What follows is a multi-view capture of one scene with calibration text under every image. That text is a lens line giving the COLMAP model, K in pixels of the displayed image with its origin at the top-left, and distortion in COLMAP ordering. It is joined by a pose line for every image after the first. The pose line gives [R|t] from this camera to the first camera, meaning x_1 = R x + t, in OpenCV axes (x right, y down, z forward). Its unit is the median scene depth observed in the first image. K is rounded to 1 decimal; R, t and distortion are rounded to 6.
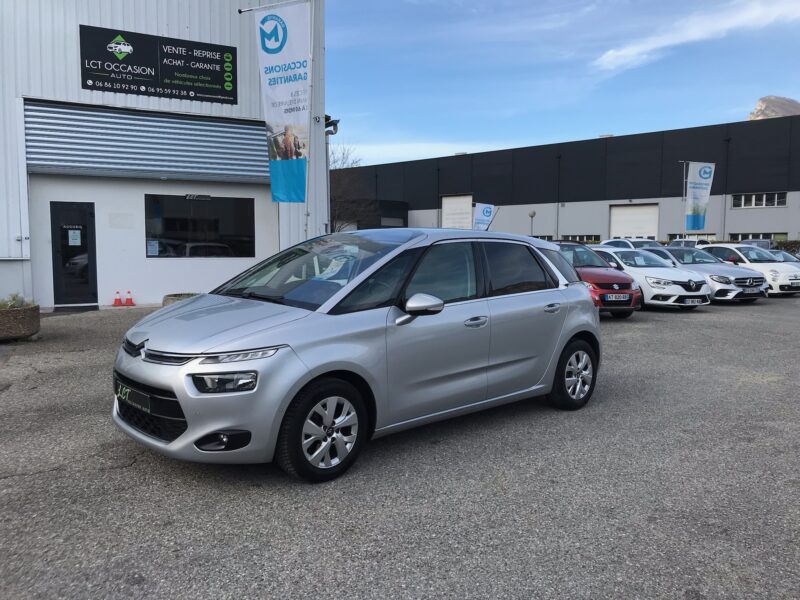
lens RADIAL K [[657.9, 0, 395.6], [0, 657.9, 297.6], [0, 0, 1]] dist [0.019962, -0.002985]
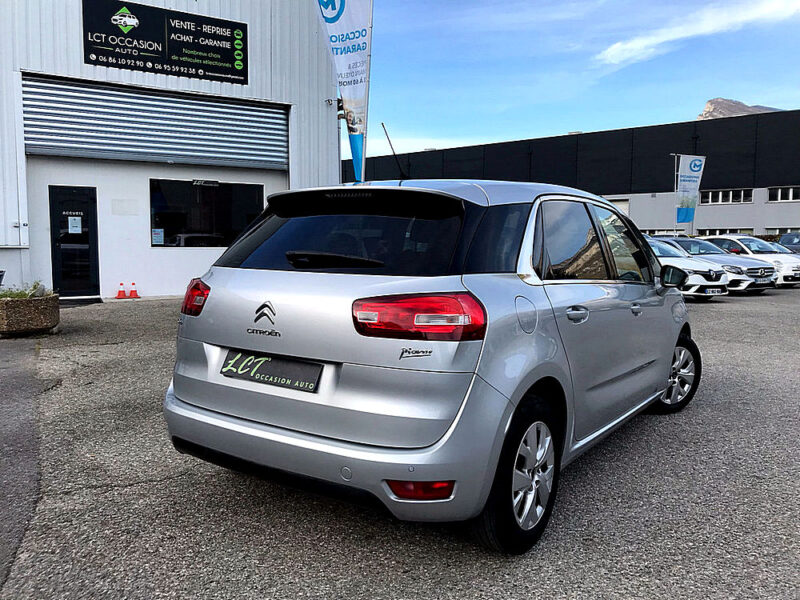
lens RADIAL K [[657.9, 0, 395.4], [0, 657.9, 296.7], [0, 0, 1]] dist [0.019962, -0.002985]
pose [[0.998075, -0.004969, 0.061815, -0.097388], [0.004834, 0.999986, 0.002340, 0.010617], [-0.061826, -0.002037, 0.998085, 0.047077]]
